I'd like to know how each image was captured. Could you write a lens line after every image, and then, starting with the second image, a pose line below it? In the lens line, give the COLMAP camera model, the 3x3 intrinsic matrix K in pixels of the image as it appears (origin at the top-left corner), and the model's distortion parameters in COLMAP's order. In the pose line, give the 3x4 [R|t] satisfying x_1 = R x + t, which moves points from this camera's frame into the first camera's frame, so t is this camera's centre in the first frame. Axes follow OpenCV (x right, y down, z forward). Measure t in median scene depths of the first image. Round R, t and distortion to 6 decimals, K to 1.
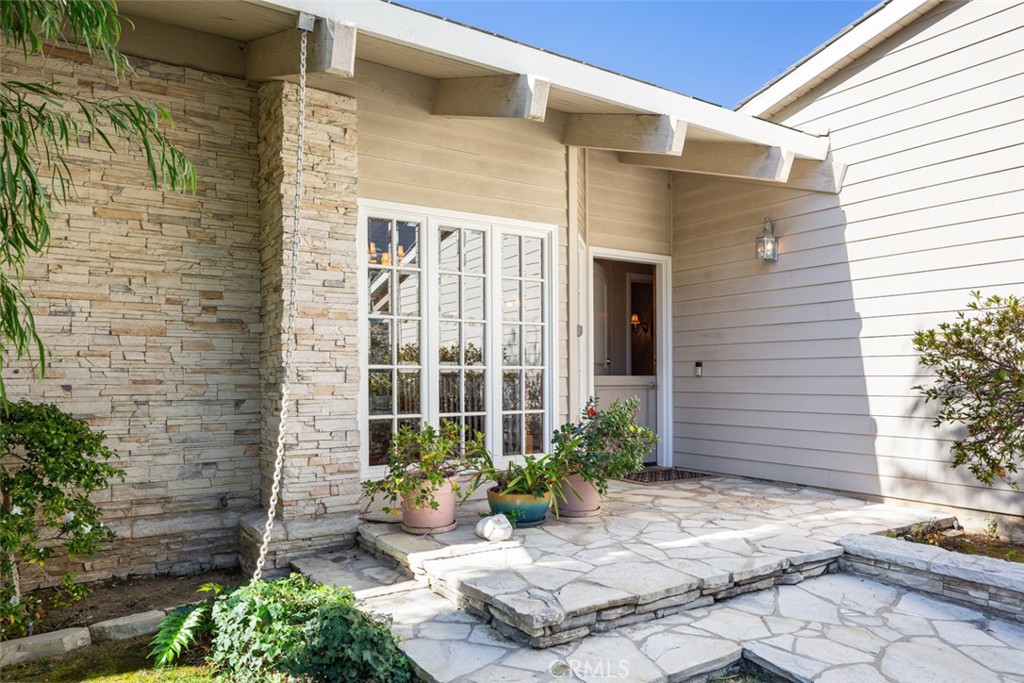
lens RADIAL K [[775.9, 0, 547.5], [0, 775.9, 383.6], [0, 0, 1]] dist [0.001384, 0.001395]
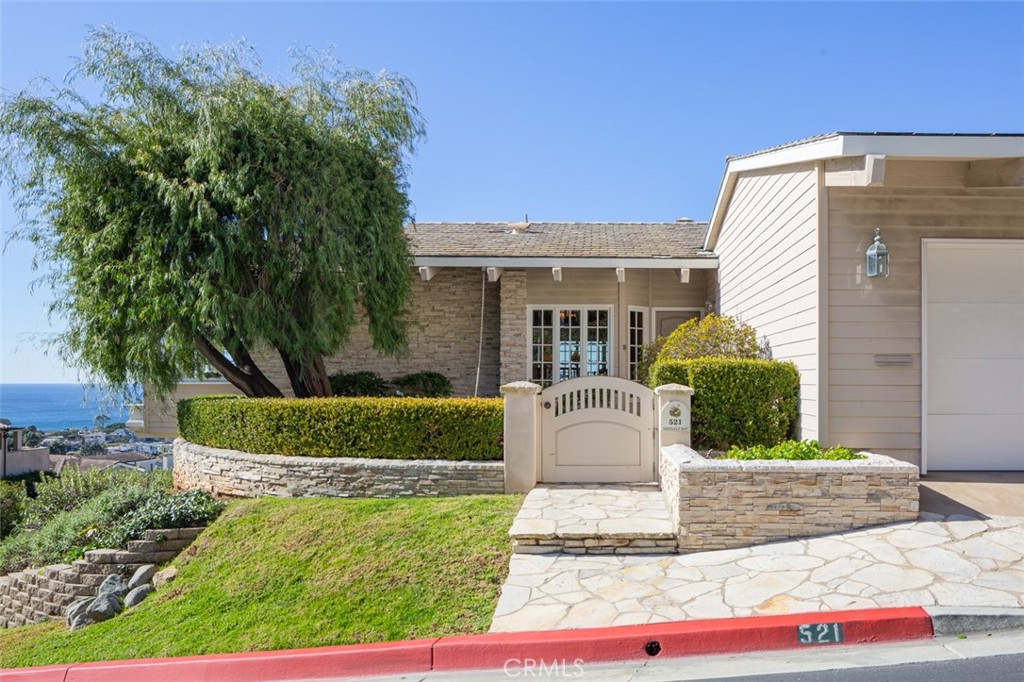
lens RADIAL K [[775.9, 0, 547.5], [0, 775.9, 383.1], [0, 0, 1]] dist [0.001384, 0.001395]
pose [[0.807967, 0.007660, -0.589178, 1.521981], [-0.008042, 0.999966, 0.001971, 0.049079], [0.589173, 0.003145, 0.808001, -1.296743]]
